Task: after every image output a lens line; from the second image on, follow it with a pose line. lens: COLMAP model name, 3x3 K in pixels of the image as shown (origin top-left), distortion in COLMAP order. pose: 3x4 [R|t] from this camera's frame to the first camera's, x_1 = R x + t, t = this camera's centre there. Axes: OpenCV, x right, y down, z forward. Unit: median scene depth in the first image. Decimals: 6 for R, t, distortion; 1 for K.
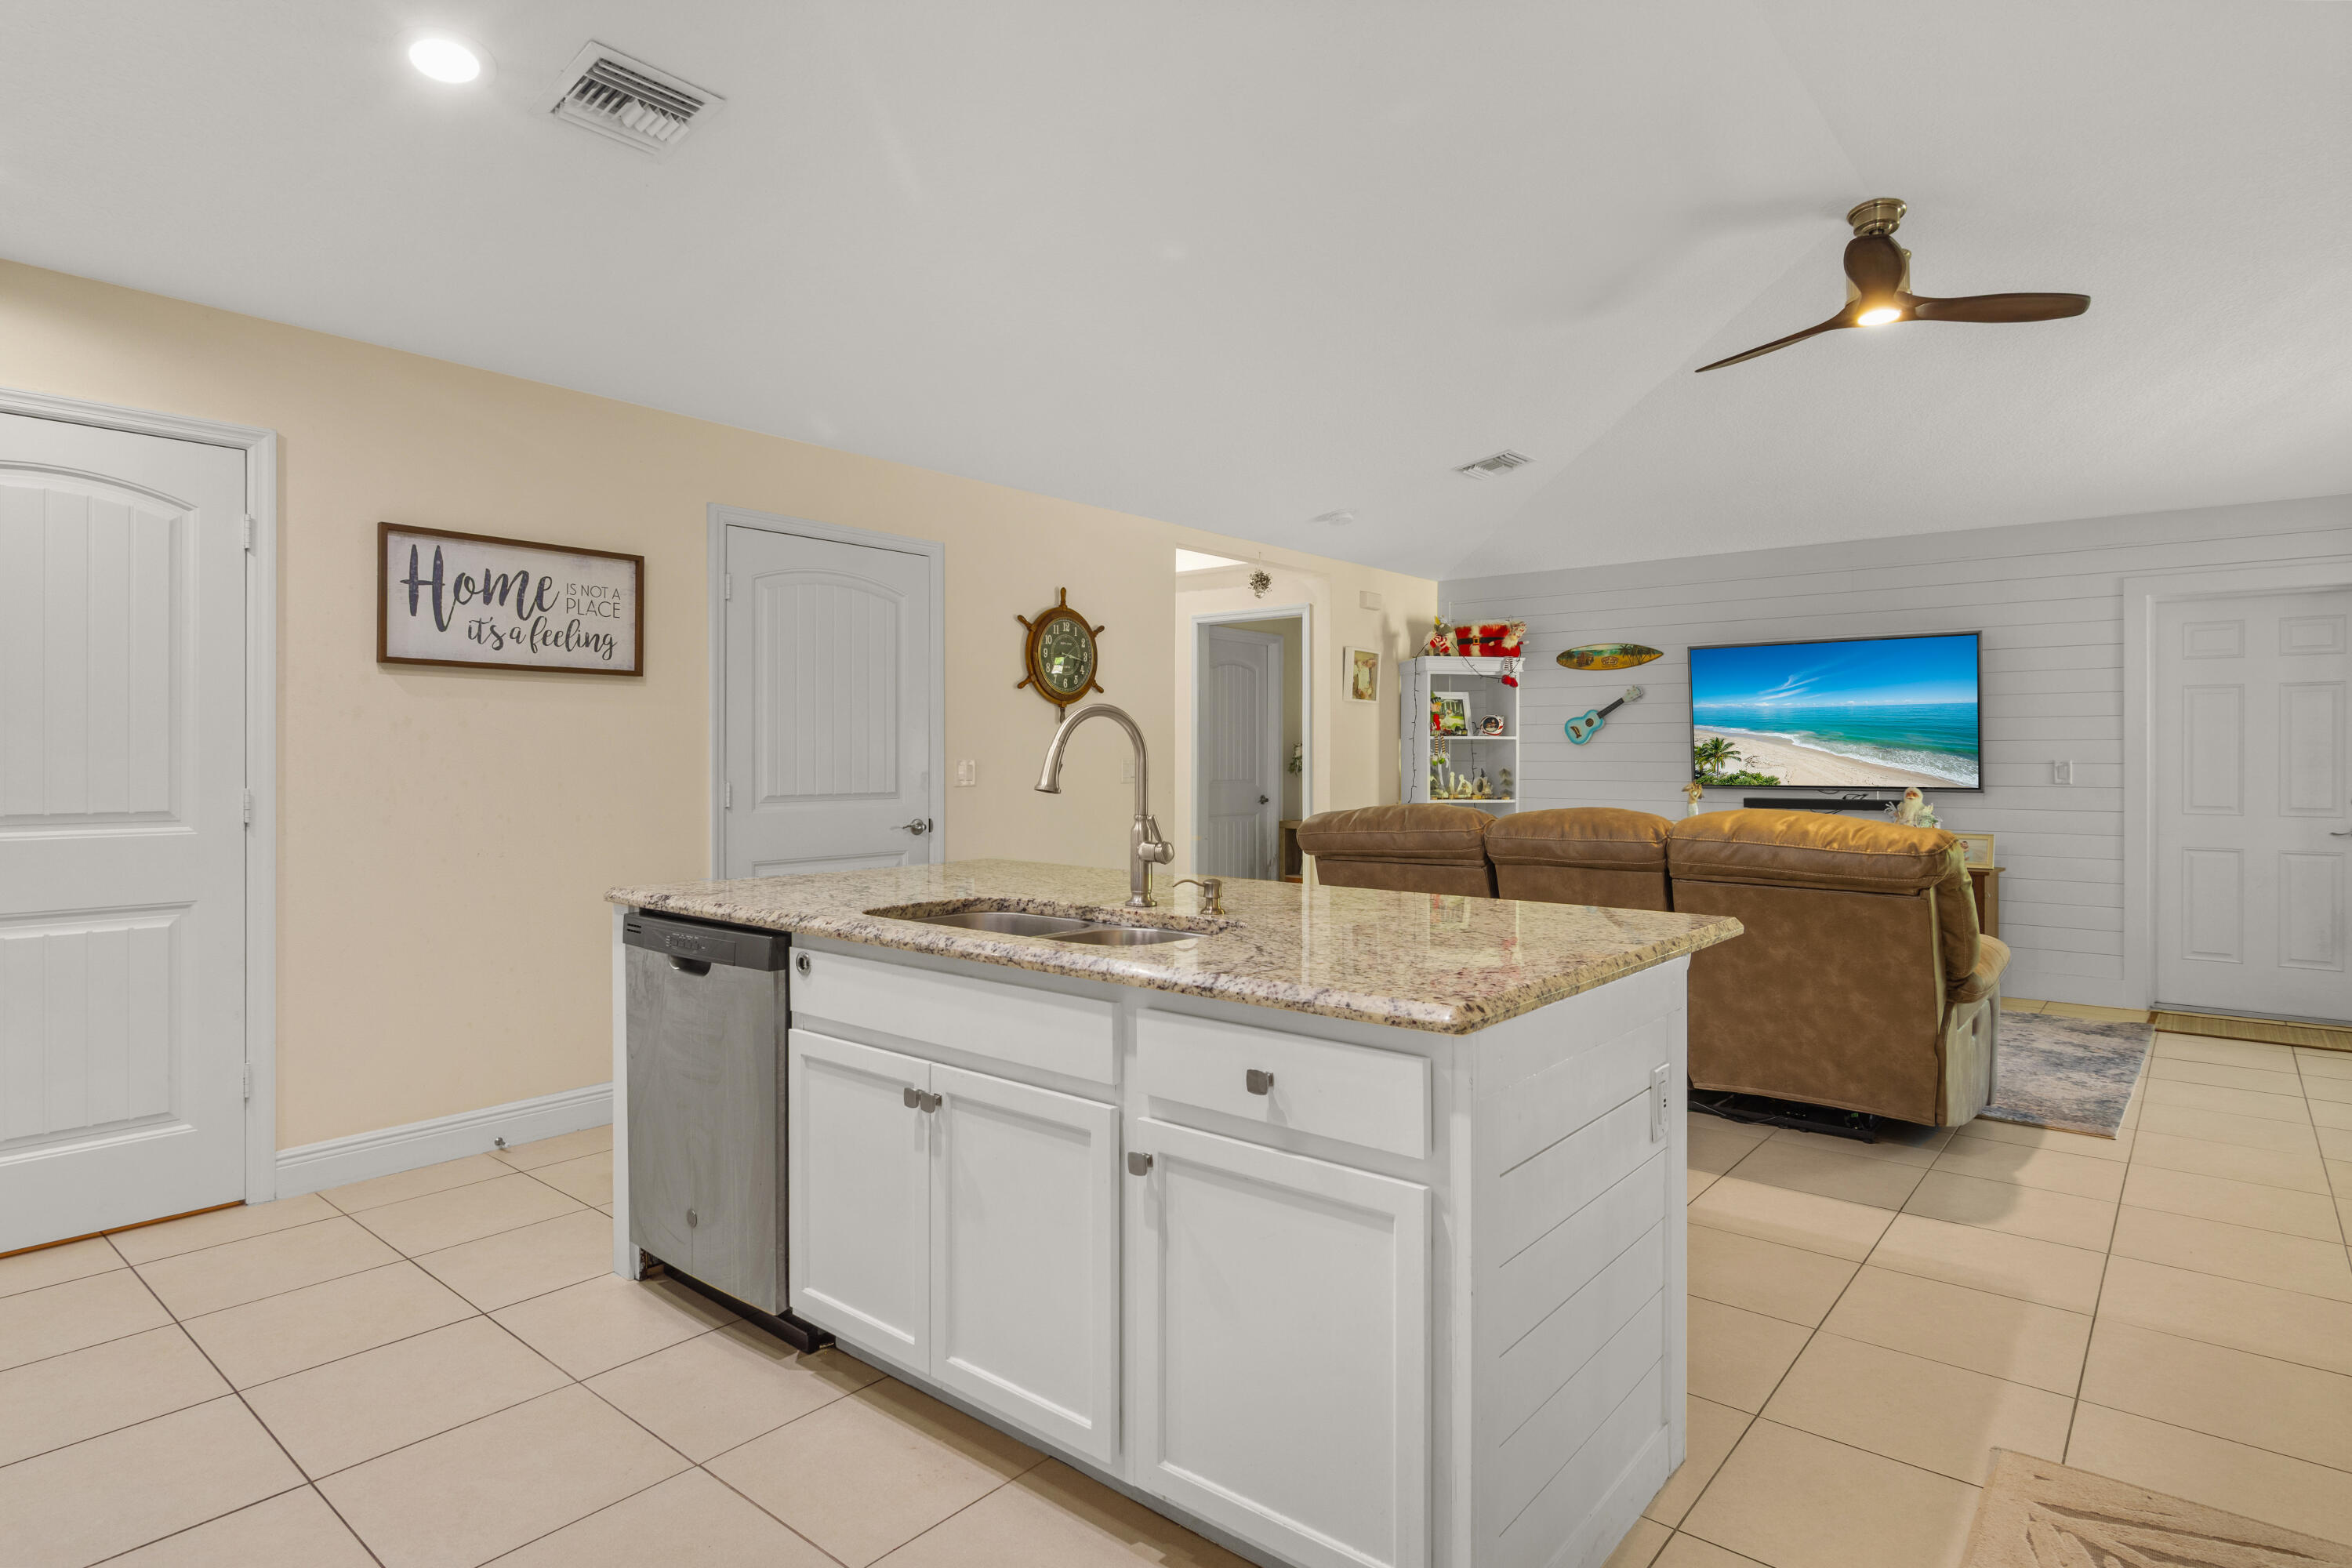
lens RADIAL K [[1241.3, 0, 1177.5], [0, 1241.3, 762.8], [0, 0, 1]] dist [-0.003889, 0.000523]
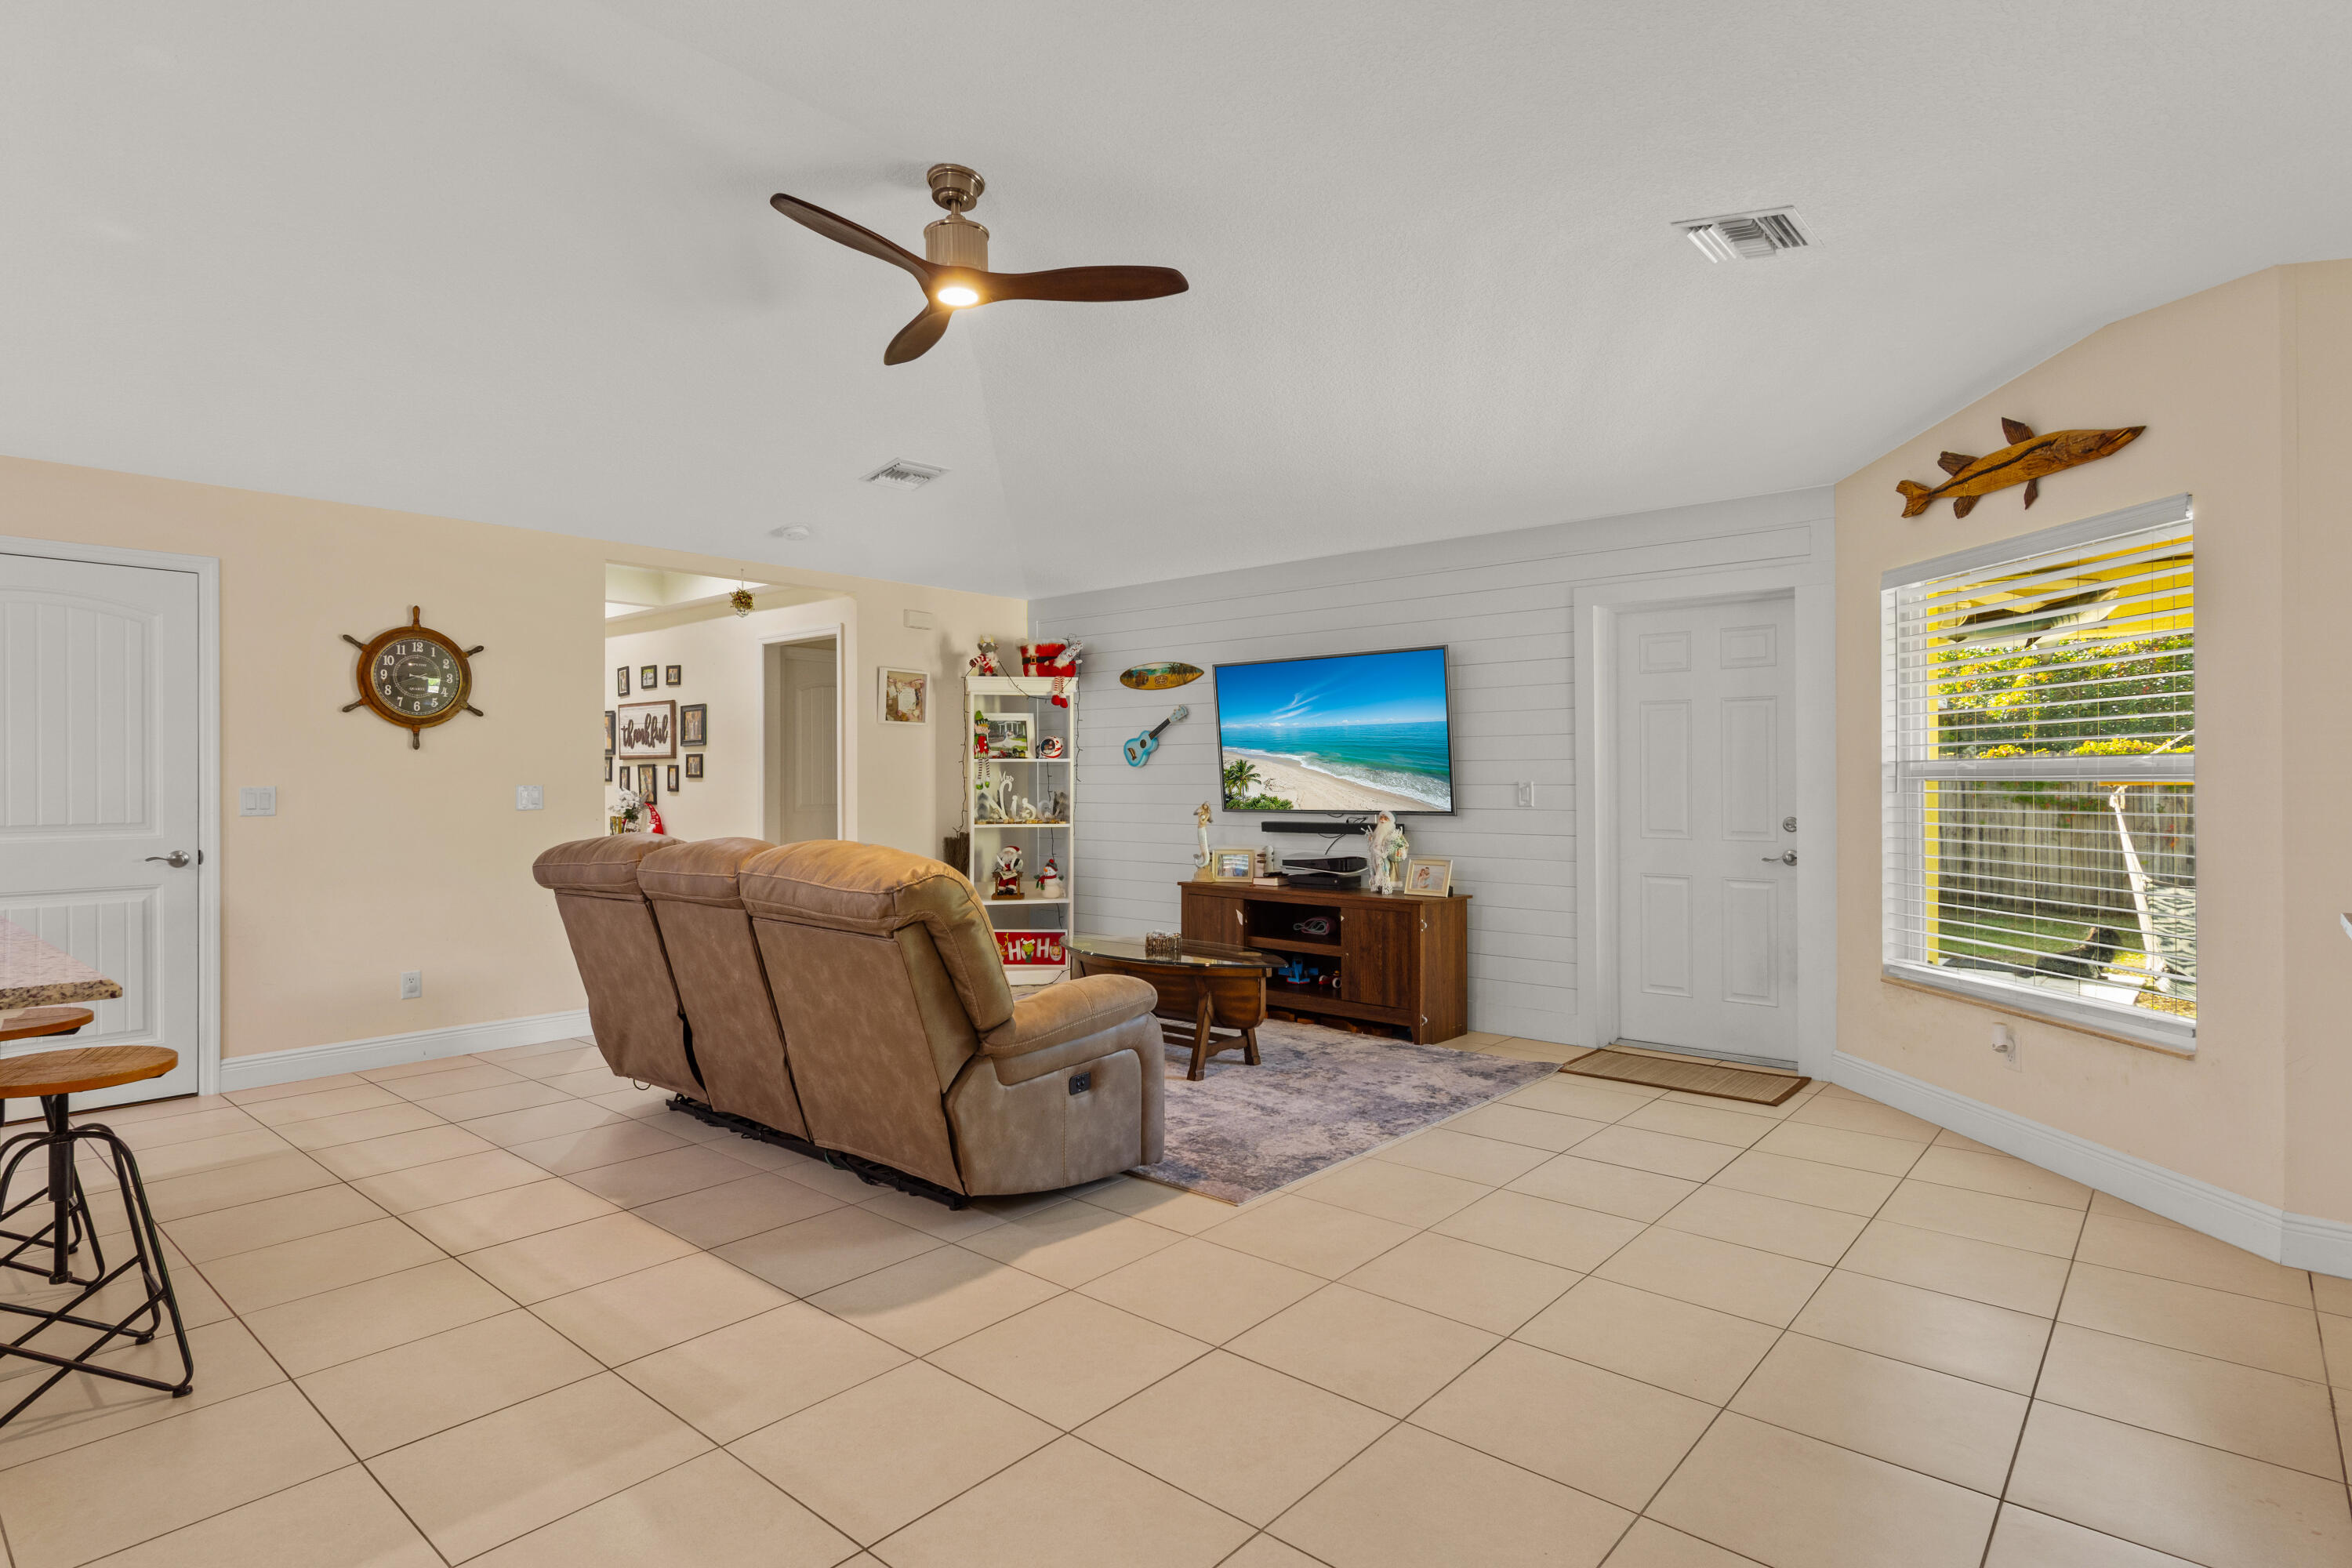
lens RADIAL K [[1208.0, 0, 1173.5], [0, 1208.0, 777.4], [0, 0, 1]] dist [-0.000348, 0.000170]
pose [[0.999883, -0.004660, -0.014571, 0.448598], [0.004579, 0.999974, -0.005546, -0.001524], [0.014596, 0.005479, 0.999878, 0.073408]]
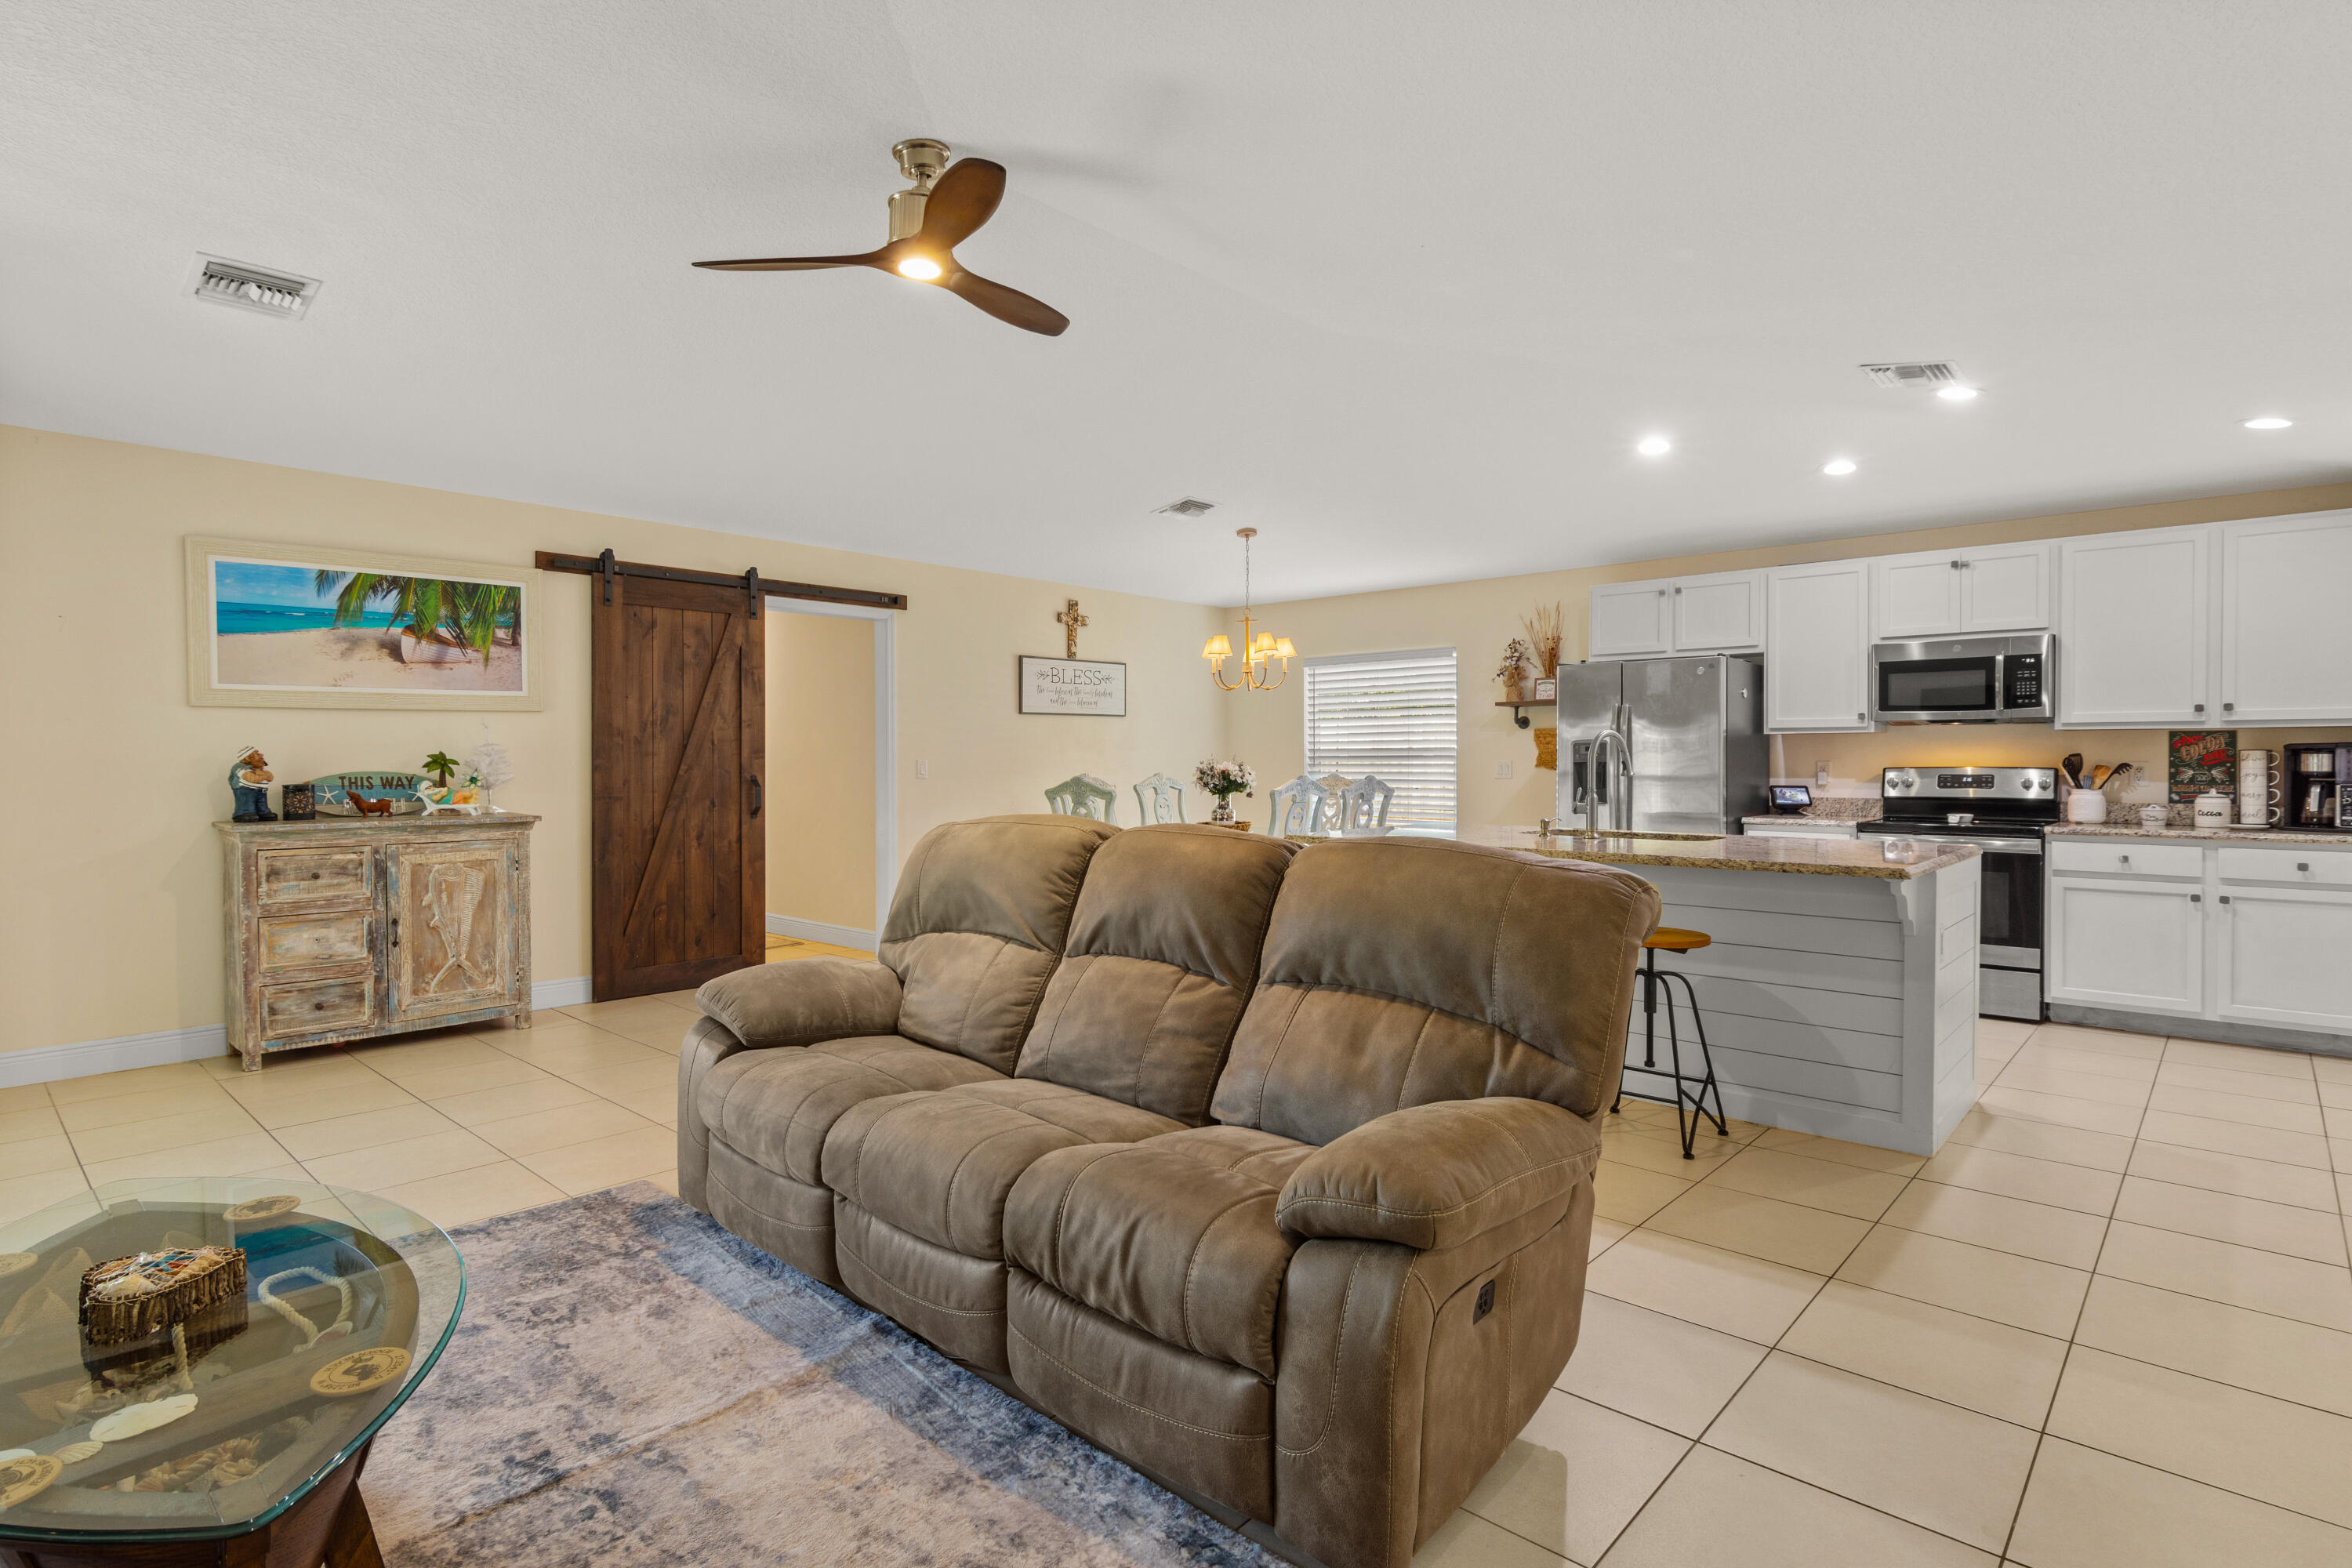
lens RADIAL K [[1208.0, 0, 1176.3], [0, 1208.0, 775.5], [0, 0, 1]] dist [-0.000348, 0.000170]
pose [[-0.998854, -0.001592, 0.047835, 0.198429], [-0.000734, 0.999839, 0.017943, -0.004637], [-0.047856, 0.017887, -0.998694, 1.173362]]
